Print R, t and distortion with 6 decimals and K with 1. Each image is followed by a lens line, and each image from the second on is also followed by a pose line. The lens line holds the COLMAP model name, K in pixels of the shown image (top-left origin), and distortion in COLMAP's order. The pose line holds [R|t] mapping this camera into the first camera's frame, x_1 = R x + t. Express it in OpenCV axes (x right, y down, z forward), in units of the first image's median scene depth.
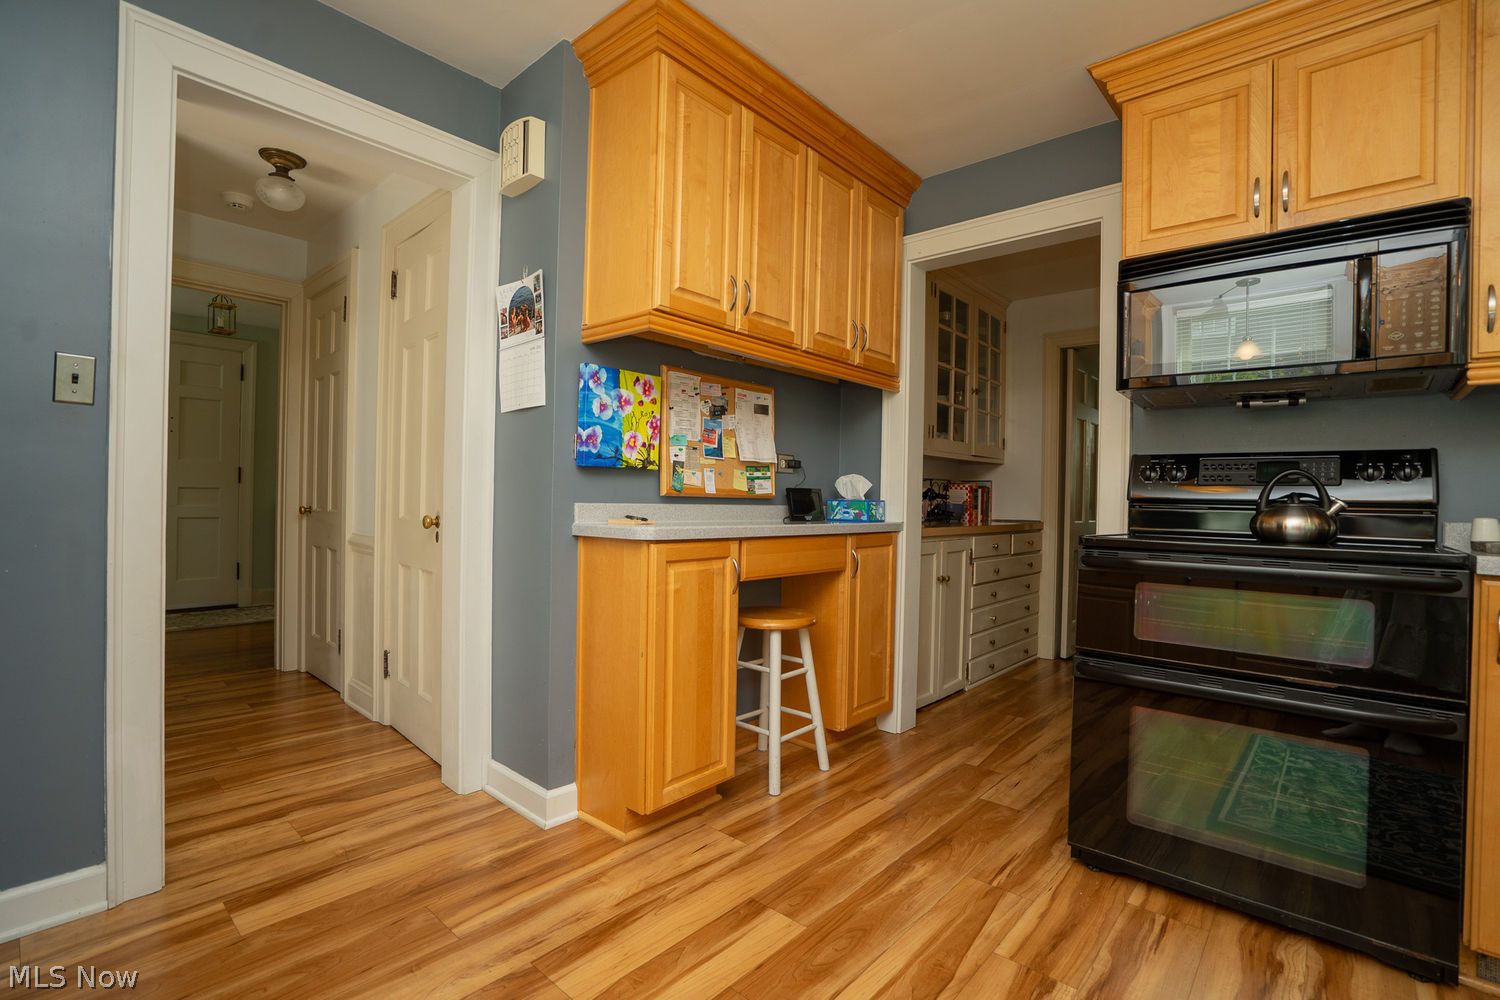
lens RADIAL K [[700.8, 0, 762.4], [0, 700.8, 494.9], [0, 0, 1]] dist [-0.066312, 0.025097]
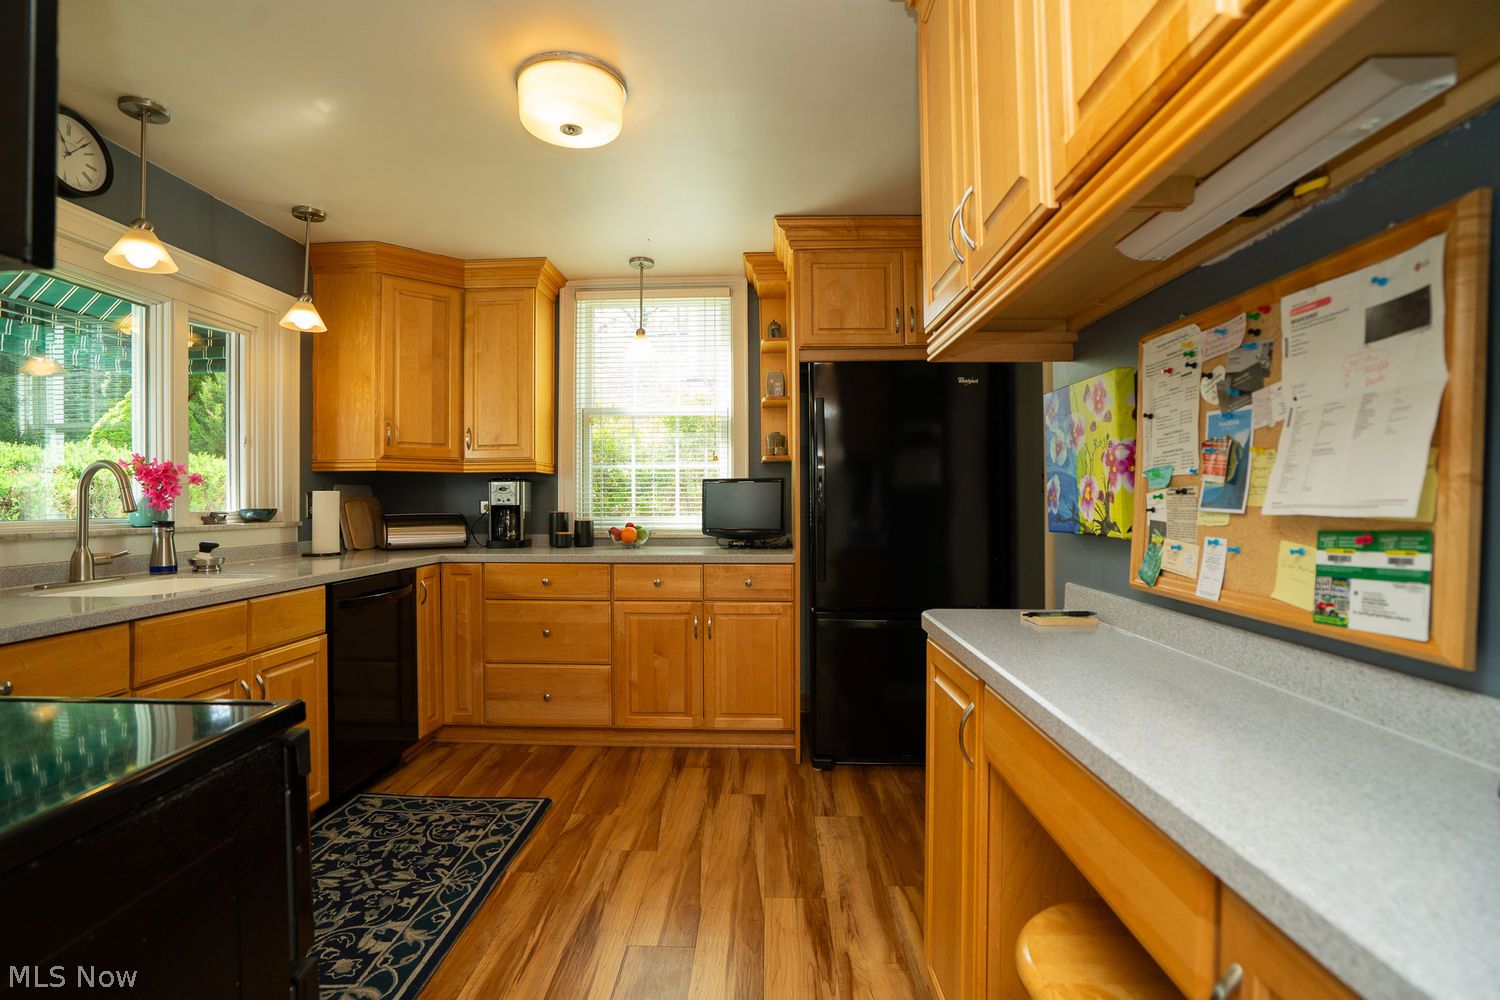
lens RADIAL K [[675.3, 0, 718.0], [0, 675.3, 498.7], [0, 0, 1]] dist [-0.061615, 0.029319]
pose [[-0.795312, -0.020921, -0.605840, 0.417880], [-0.011137, 0.999740, -0.019903, -0.054157], [0.606098, -0.009082, -0.795338, 1.239480]]
